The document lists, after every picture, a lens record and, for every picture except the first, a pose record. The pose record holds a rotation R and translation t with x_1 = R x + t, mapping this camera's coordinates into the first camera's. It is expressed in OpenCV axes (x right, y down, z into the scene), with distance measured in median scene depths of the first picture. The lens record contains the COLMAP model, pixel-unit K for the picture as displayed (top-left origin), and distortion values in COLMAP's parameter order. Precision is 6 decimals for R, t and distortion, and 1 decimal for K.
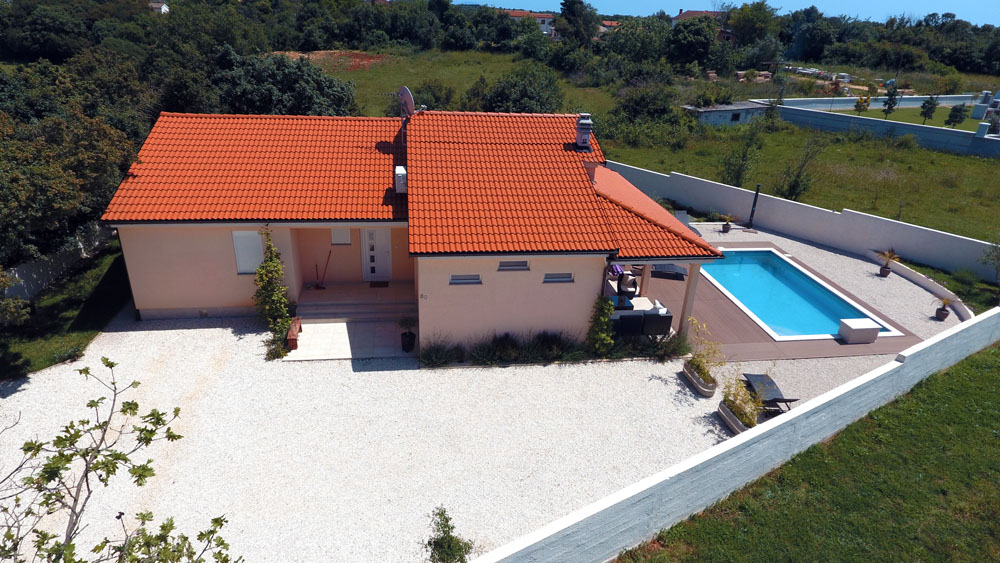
lens RADIAL K [[583.9, 0, 497.8], [0, 583.9, 278.2], [0, 0, 1]] dist [-0.001579, -0.003145]
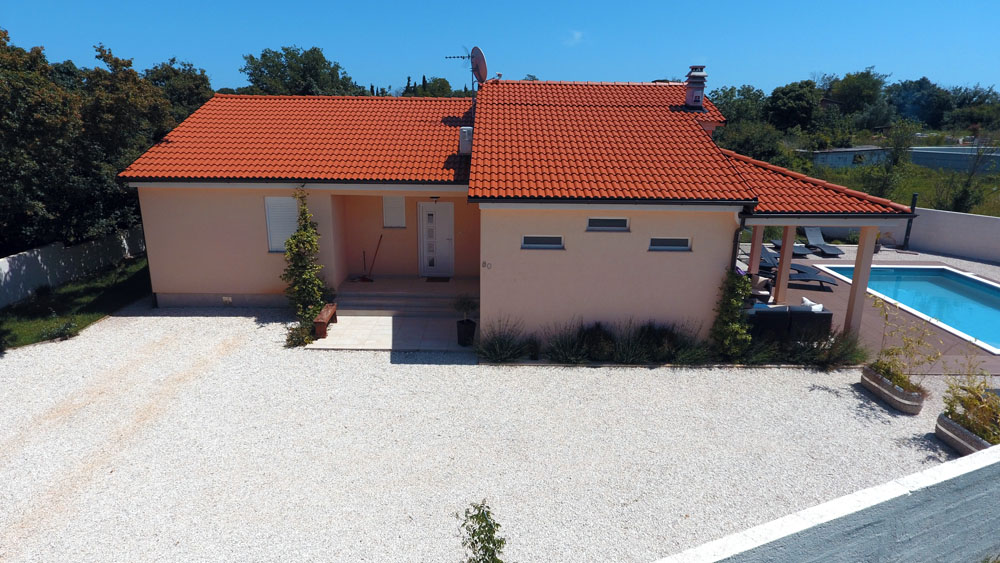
lens RADIAL K [[583.9, 0, 497.9], [0, 583.9, 278.7], [0, 0, 1]] dist [-0.001579, -0.003145]
pose [[0.989279, 0.007025, -0.145867, -0.002211], [-0.030027, 0.987285, -0.156098, 0.157889], [0.142916, 0.158804, 0.976912, 0.255465]]
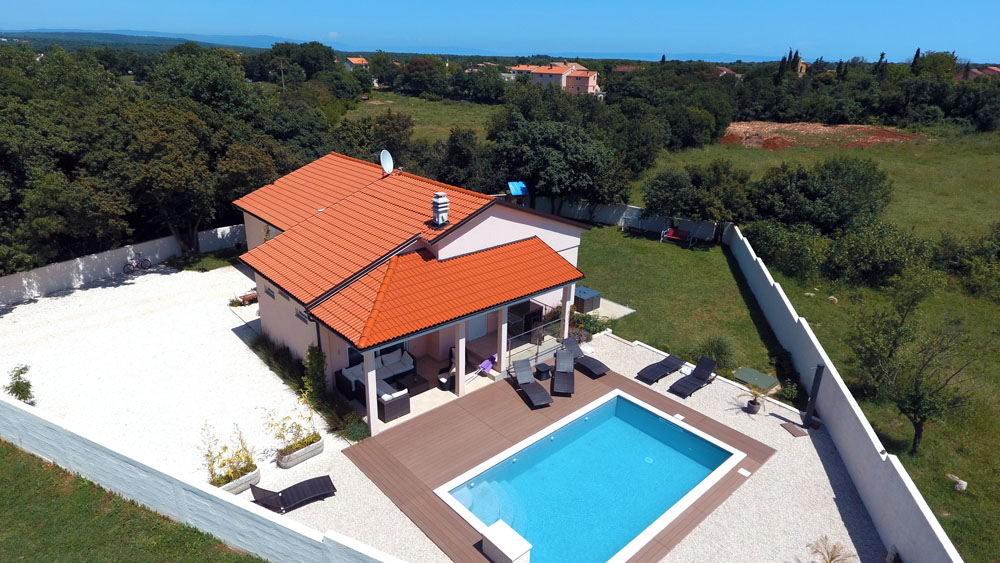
lens RADIAL K [[583.9, 0, 504.1], [0, 583.9, 279.8], [0, 0, 1]] dist [-0.001579, -0.003145]
pose [[0.557394, 0.270111, -0.785081, 1.200819], [-0.345999, 0.935145, 0.076088, -0.291612], [0.754716, 0.229226, 0.614702, 0.553219]]
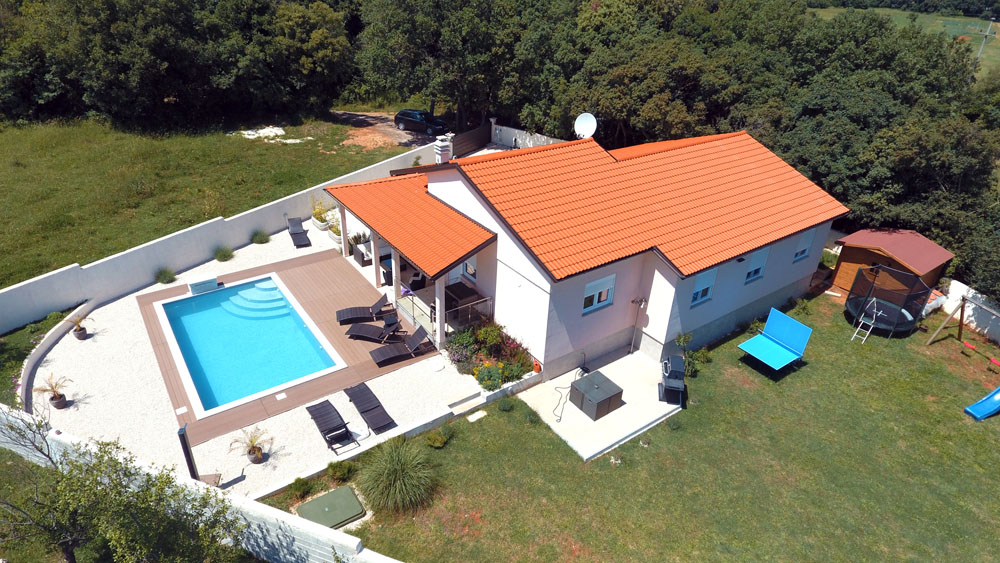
lens RADIAL K [[583.9, 0, 496.2], [0, 583.9, 280.8], [0, 0, 1]] dist [-0.001579, -0.003145]
pose [[-0.886529, 0.158557, -0.434656, 0.670138], [-0.257428, 0.611563, 0.748145, -1.126802], [0.384443, 0.775146, -0.501351, 2.075653]]
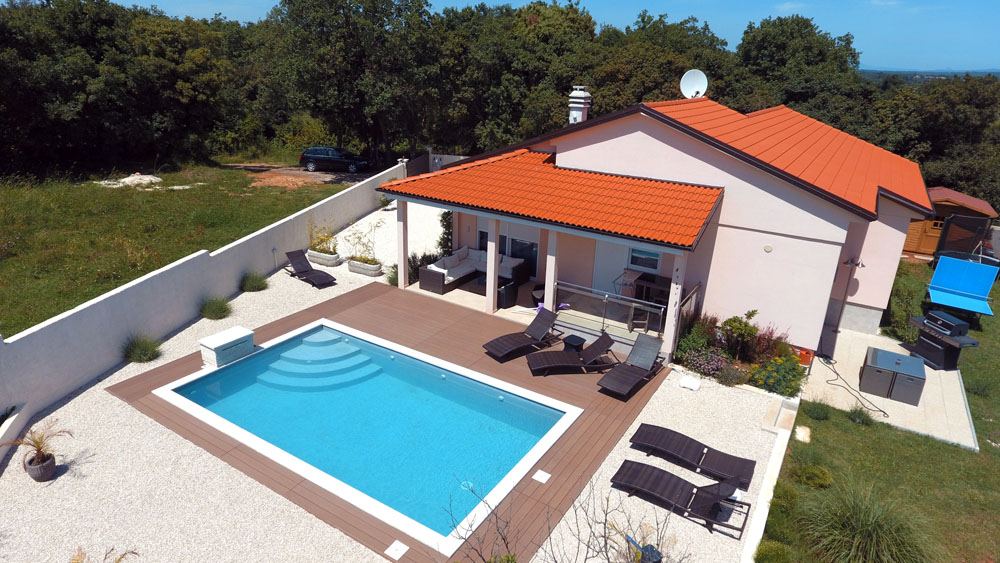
lens RADIAL K [[583.9, 0, 497.2], [0, 583.9, 279.0], [0, 0, 1]] dist [-0.001579, -0.003145]
pose [[-0.647936, 0.198593, -0.735350, 1.023137], [-0.374752, 0.757371, 0.534743, -0.542160], [0.663129, 0.622053, -0.416304, 1.637881]]
